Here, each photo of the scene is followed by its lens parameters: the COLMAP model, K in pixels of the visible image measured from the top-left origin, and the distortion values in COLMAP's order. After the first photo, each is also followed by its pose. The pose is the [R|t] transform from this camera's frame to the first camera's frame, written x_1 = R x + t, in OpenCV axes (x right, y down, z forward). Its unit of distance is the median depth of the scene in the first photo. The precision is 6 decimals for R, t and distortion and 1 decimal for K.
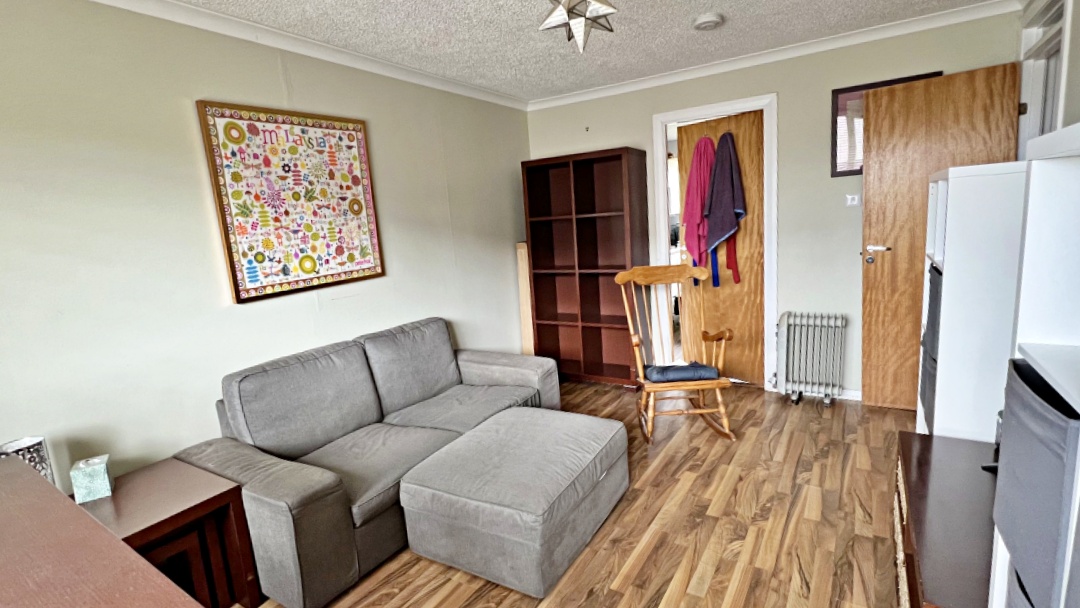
lens RADIAL K [[525.8, 0, 543.1], [0, 525.8, 302.2], [0, 0, 1]] dist [0.000684, 0.000414]
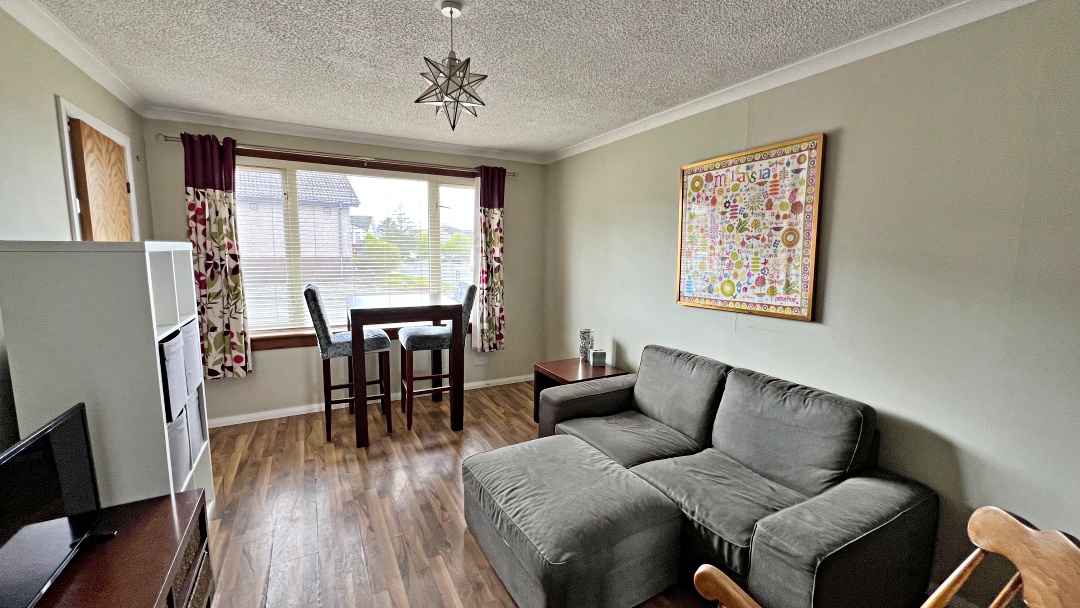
lens RADIAL K [[430.0, 0, 537.0], [0, 430.0, 306.7], [0, 0, 1]] dist [-0.000865, 0.000068]
pose [[-0.505603, 0.171773, -0.845493, 0.541232], [-0.118556, 0.956851, 0.265293, -0.226630], [0.854582, 0.234371, -0.463422, 1.068504]]
